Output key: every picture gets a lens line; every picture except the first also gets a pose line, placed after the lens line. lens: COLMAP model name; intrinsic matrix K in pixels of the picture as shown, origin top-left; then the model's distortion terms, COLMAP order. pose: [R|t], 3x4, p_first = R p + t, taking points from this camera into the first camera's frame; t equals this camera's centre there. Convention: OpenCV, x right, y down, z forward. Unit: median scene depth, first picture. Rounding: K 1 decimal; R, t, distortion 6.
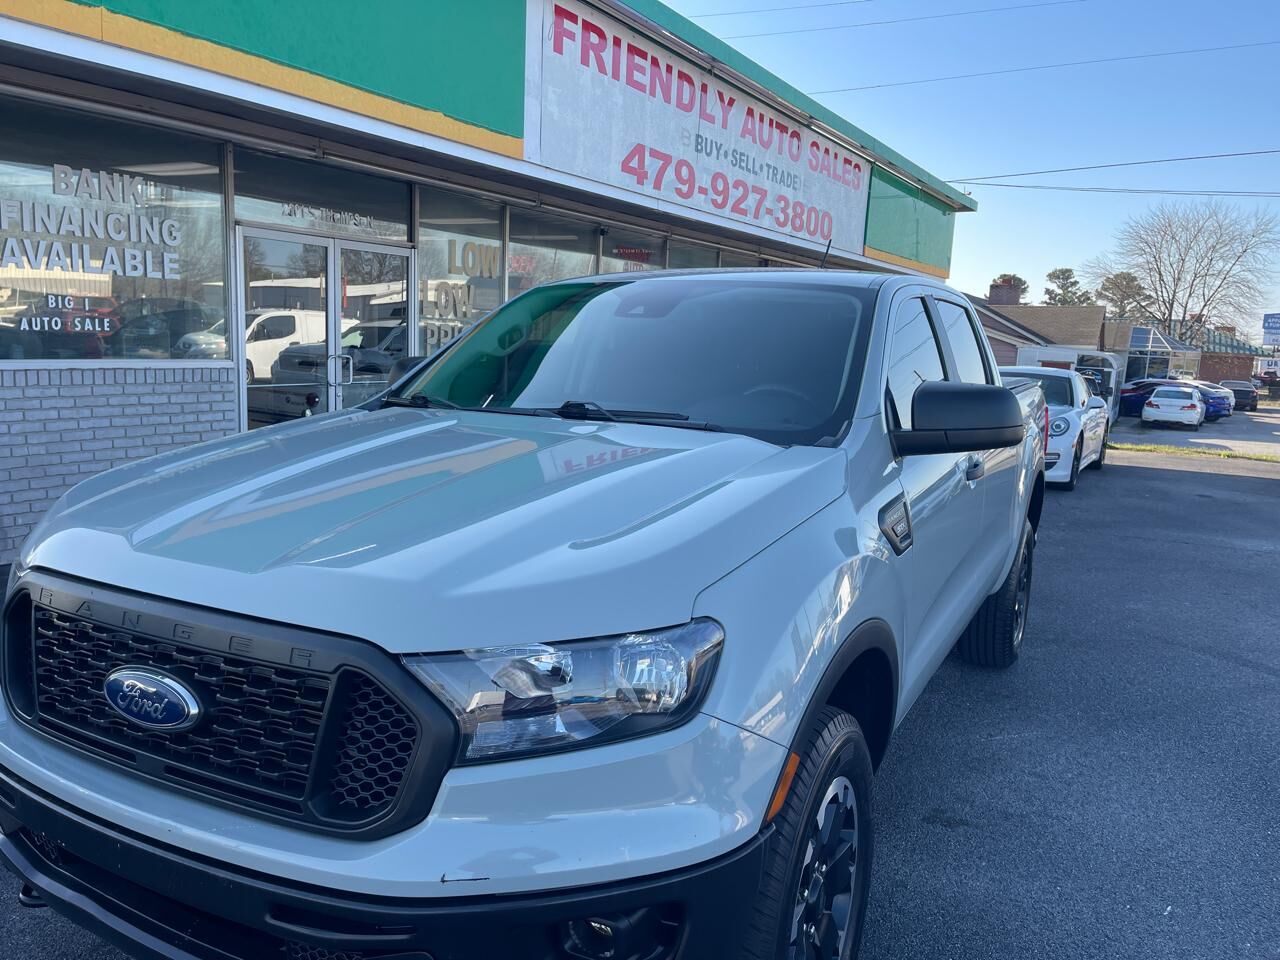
lens RADIAL K [[930.0, 0, 641.8], [0, 930.0, 492.0], [0, 0, 1]] dist [0.052044, -0.069452]
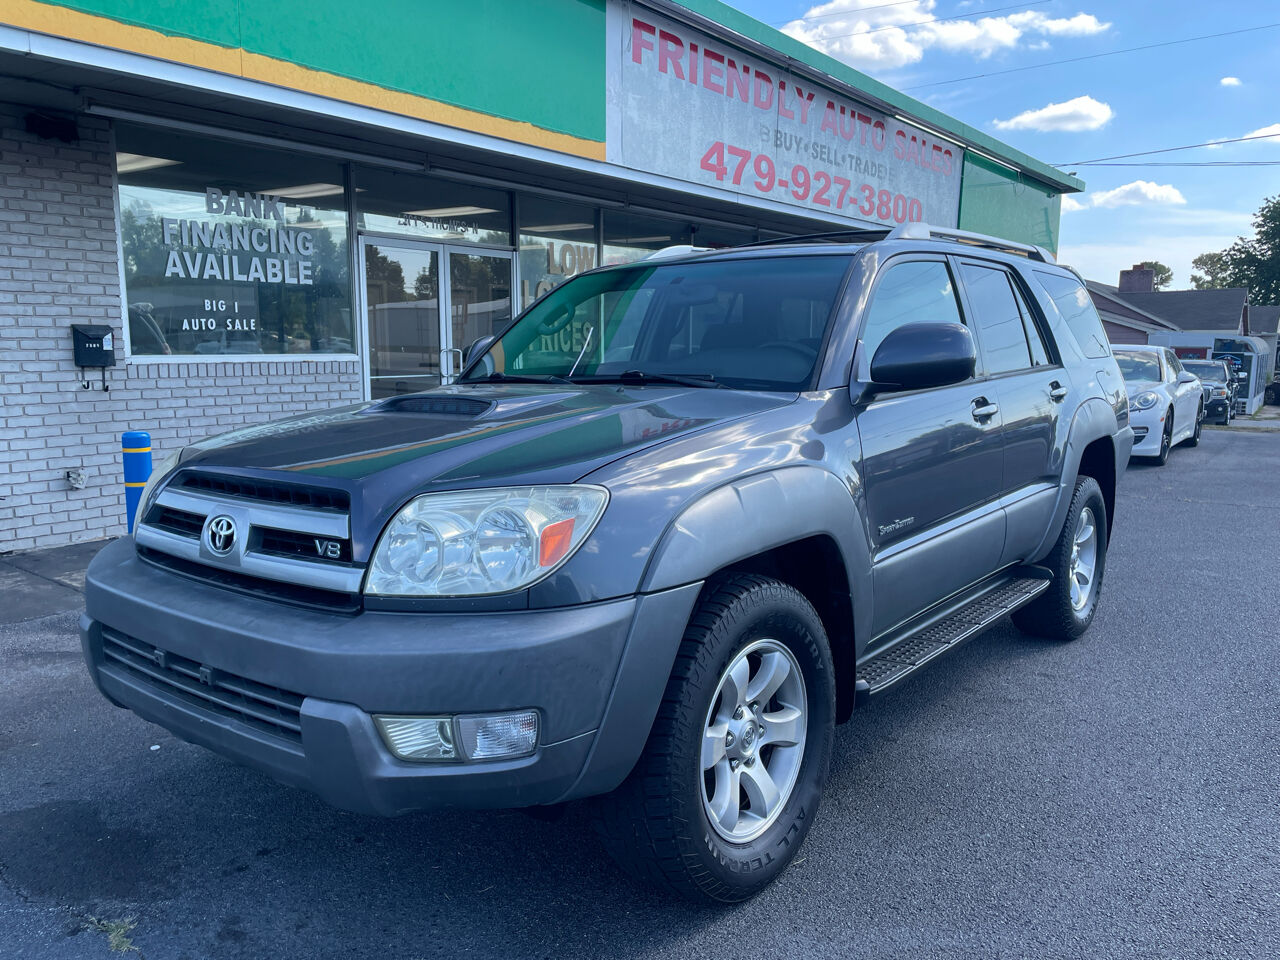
lens RADIAL K [[927.3, 0, 645.8], [0, 927.3, 495.8], [0, 0, 1]] dist [0.064714, -0.081546]
pose [[0.992079, -0.016807, -0.124488, 0.037769], [0.016171, 0.999851, -0.006111, 0.034104], [0.124572, 0.004050, 0.992202, -0.062573]]
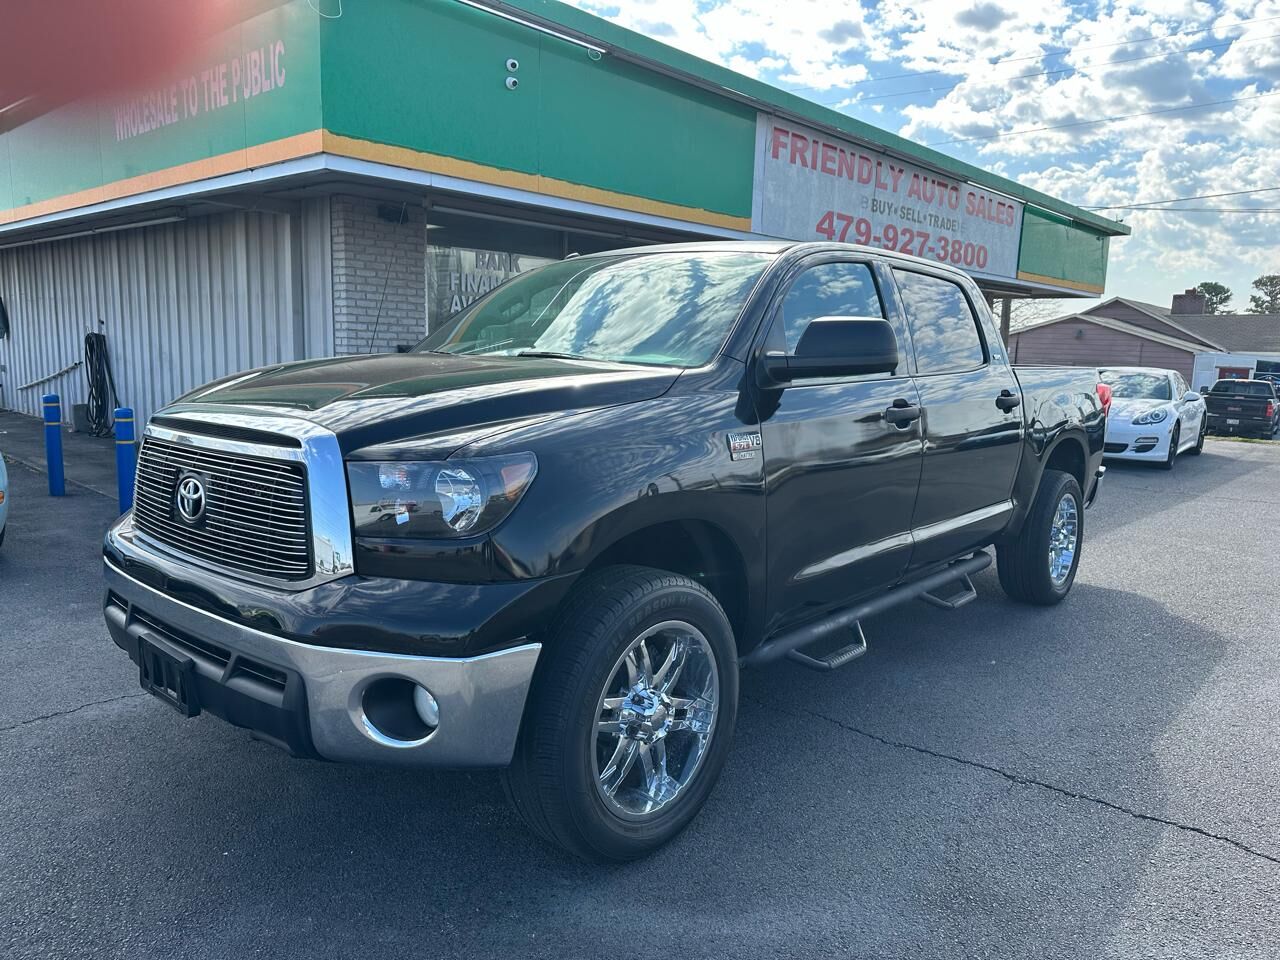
lens RADIAL K [[850.7, 0, 645.6], [0, 850.7, 485.4], [0, 0, 1]] dist [0.063707, -0.089568]
pose [[0.978072, 0.017286, -0.207547, 0.001204], [-0.019482, 0.999774, -0.008541, 0.054539], [0.207352, 0.012397, 0.978188, -0.293841]]
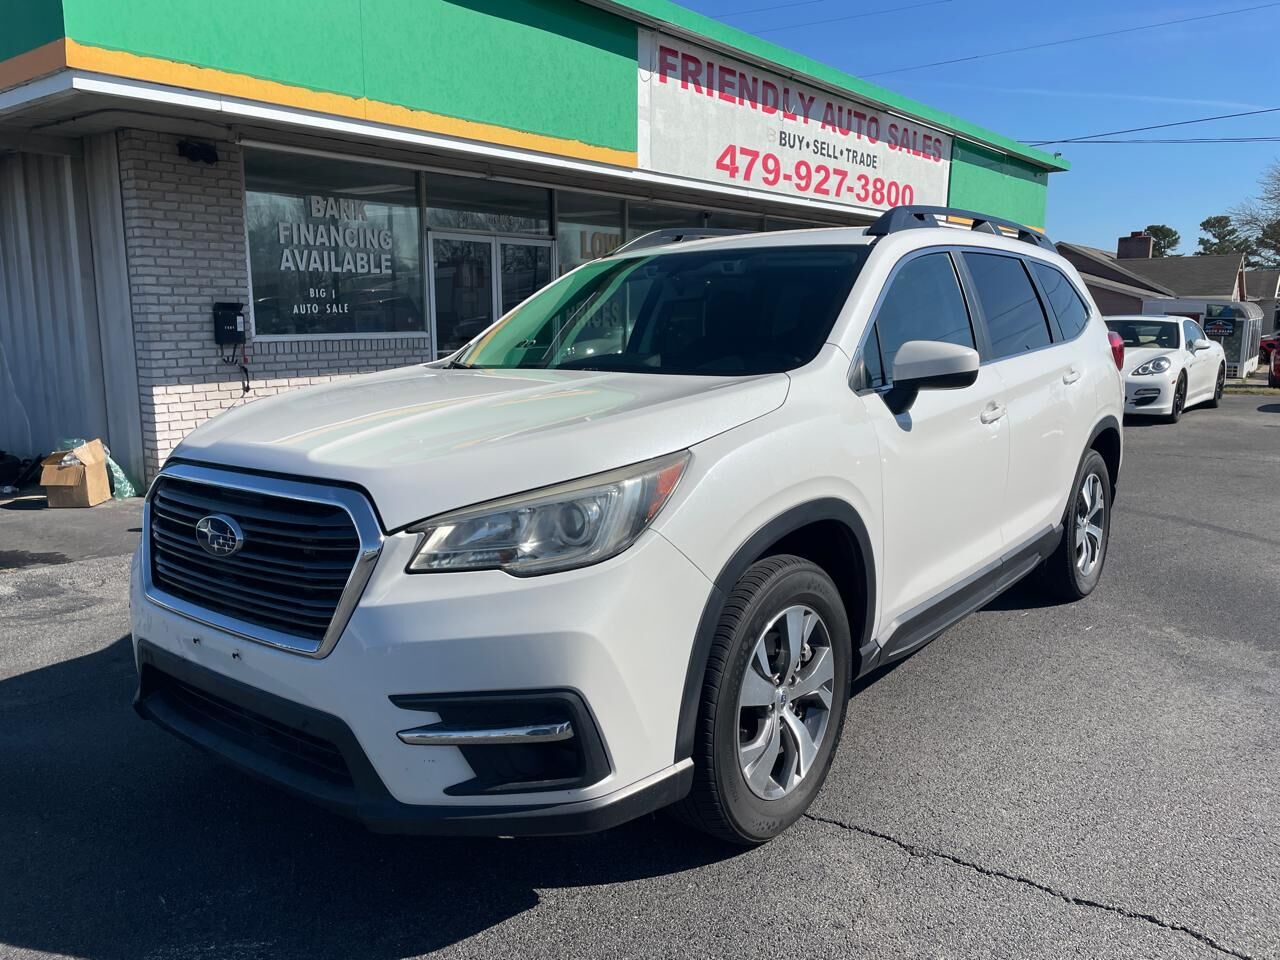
lens RADIAL K [[924.2, 0, 631.1], [0, 924.2, 476.7], [0, 0, 1]] dist [0.071203, -0.099639]
pose [[0.989319, -0.019059, -0.144516, 0.032936], [0.020393, 0.999762, 0.007759, 0.049463], [0.144333, -0.010623, 0.989472, -0.220482]]
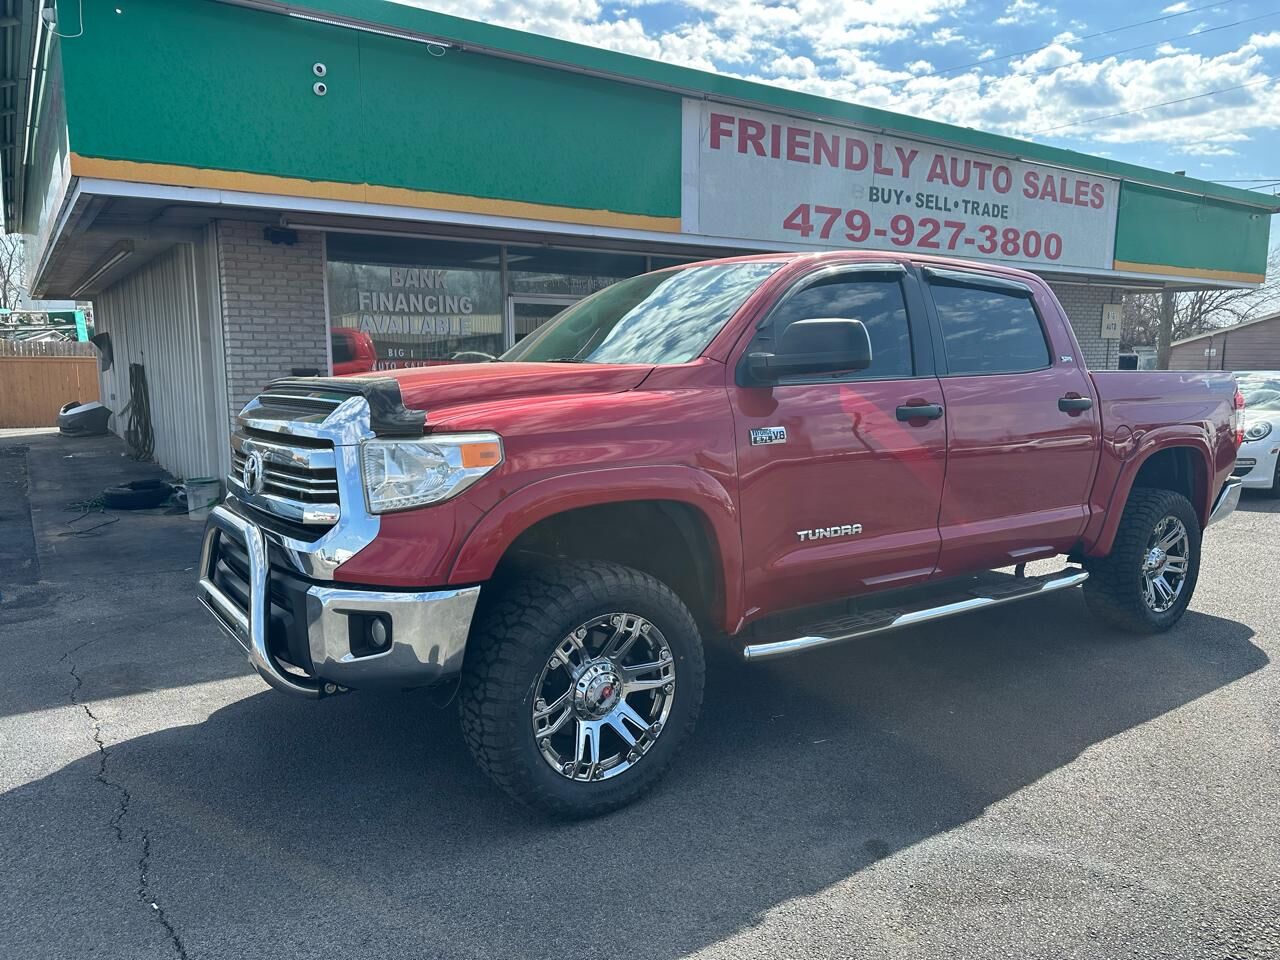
lens RADIAL K [[853.3, 0, 656.1], [0, 853.3, 490.5], [0, 0, 1]] dist [0.083626, -0.144668]
pose [[0.907112, 0.022642, -0.420279, 0.280361], [-0.031102, 0.999428, -0.013285, 0.027590], [0.419738, 0.025123, 0.907298, -0.102521]]
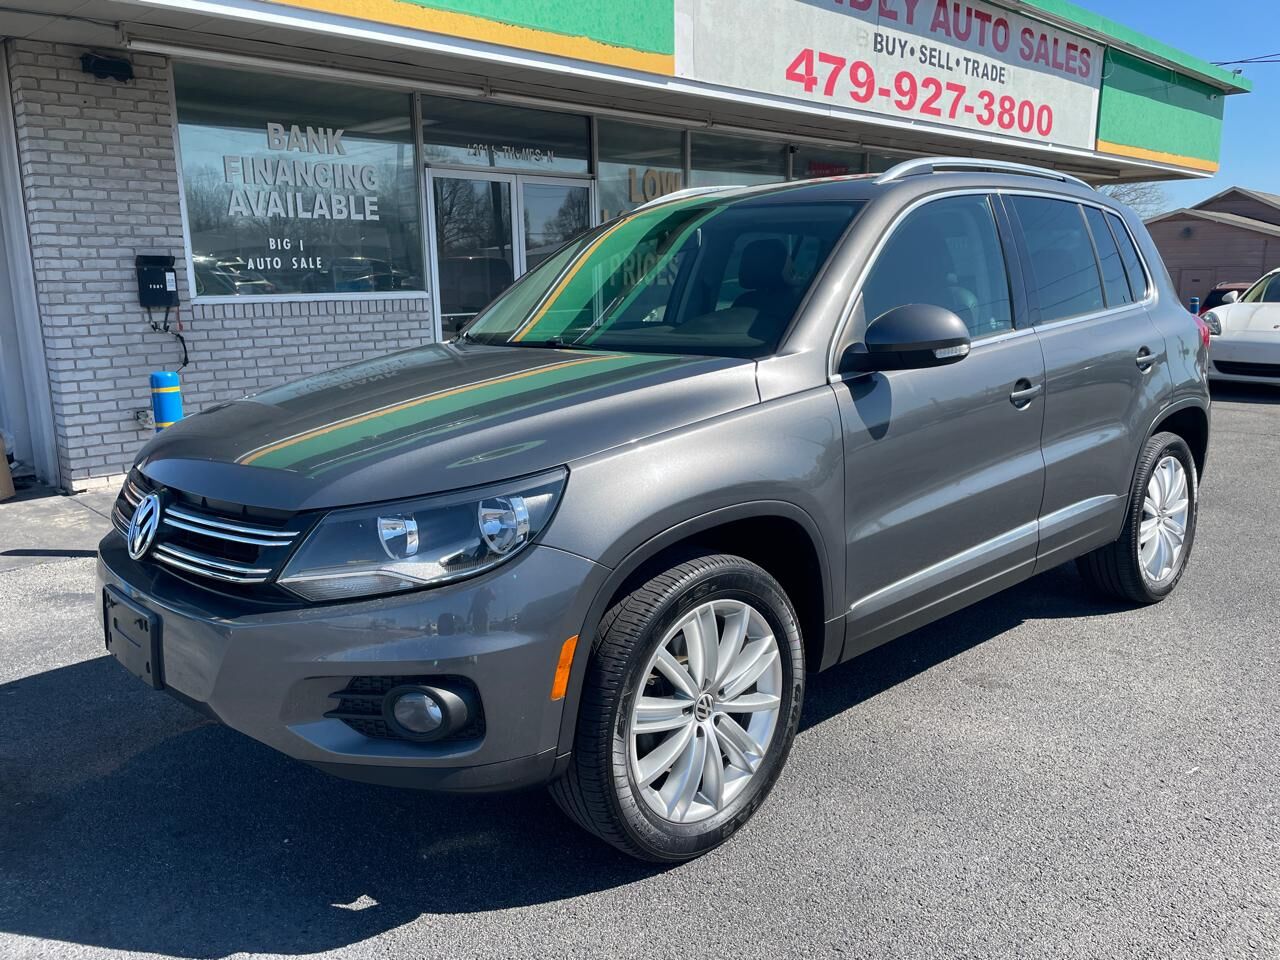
lens RADIAL K [[930.6, 0, 645.8], [0, 930.6, 478.4], [0, 0, 1]] dist [0.065308, -0.082492]
pose [[0.964865, -0.002613, -0.262733, 0.083719], [0.013935, 0.999052, 0.041240, 0.030923], [0.262376, -0.043452, 0.963987, -0.012435]]
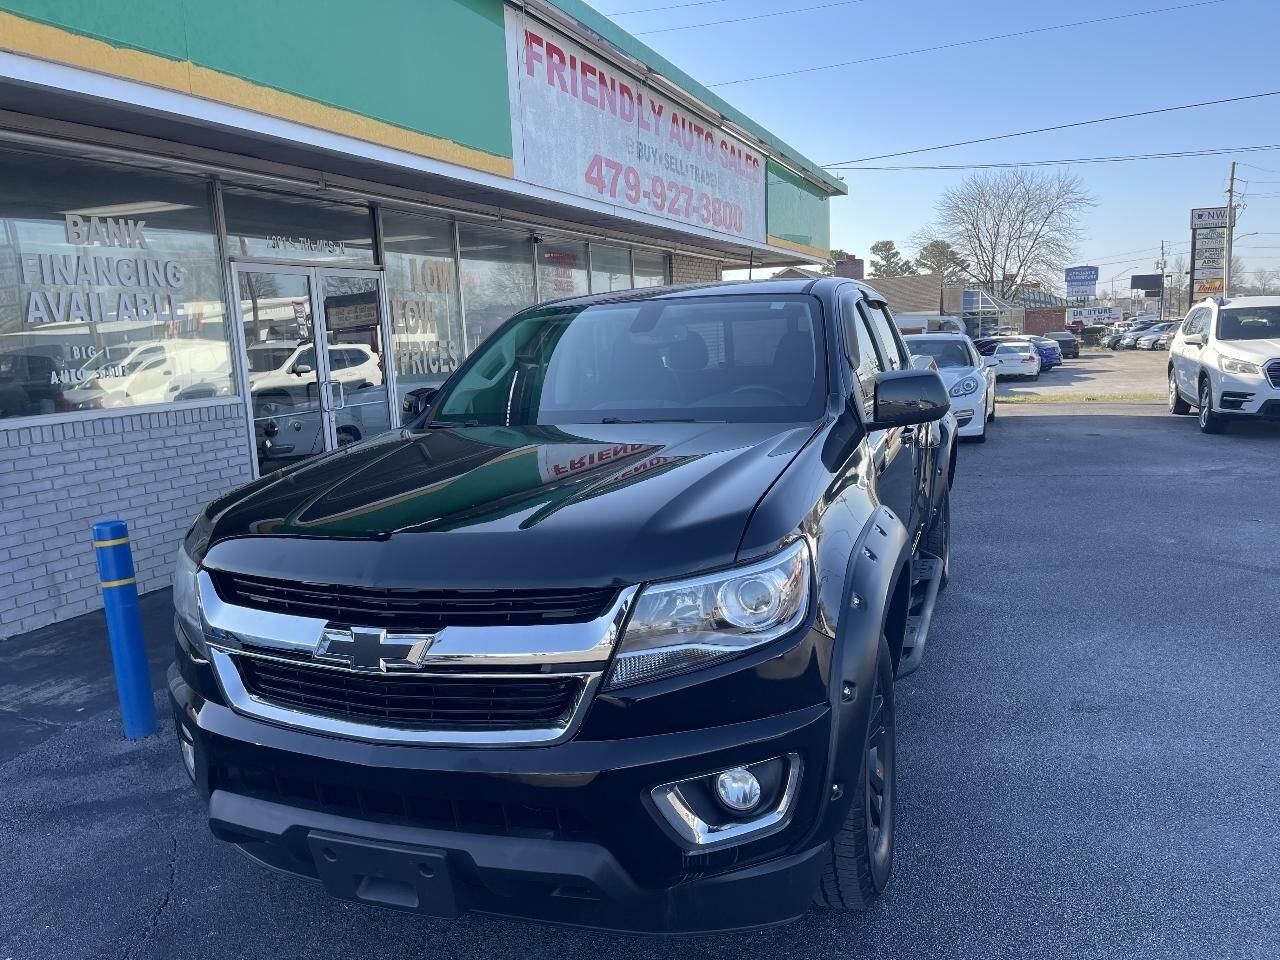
lens RADIAL K [[929.2, 0, 636.2], [0, 929.2, 485.5], [0, 0, 1]] dist [0.046346, -0.072926]
pose [[0.984071, -0.110020, 0.139643, -0.132636], [0.110438, 0.993872, 0.004773, -0.001875], [-0.139312, 0.010725, 0.990190, -0.039773]]
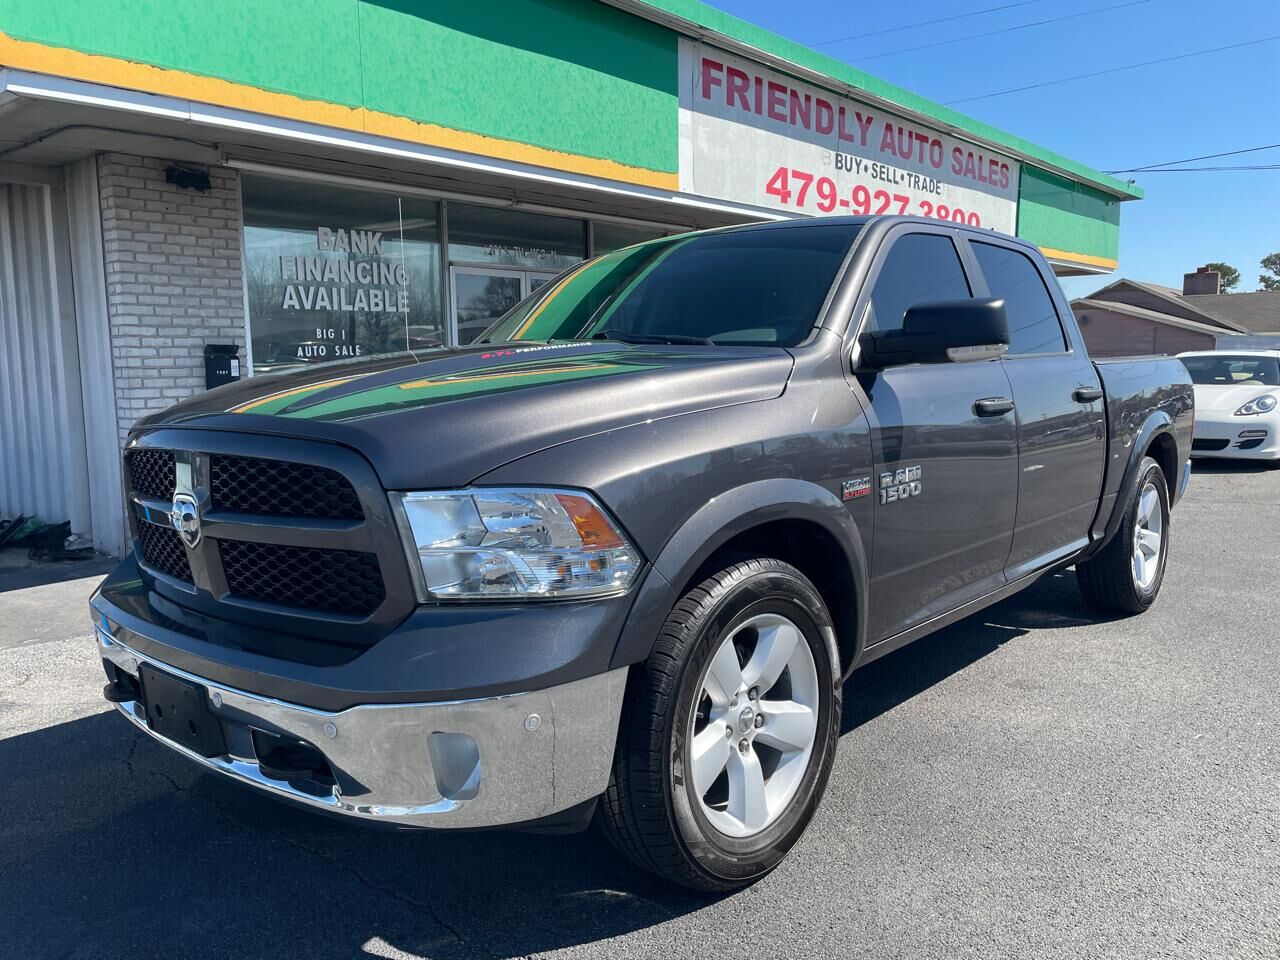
lens RADIAL K [[925.5, 0, 640.0], [0, 925.5, 480.0], [0, 0, 1]] dist [0.066416, -0.086124]
pose [[0.981925, -0.033082, -0.186358, 0.023551], [0.026305, 0.998904, -0.038723, 0.038767], [0.187435, 0.033121, 0.981719, -0.110207]]
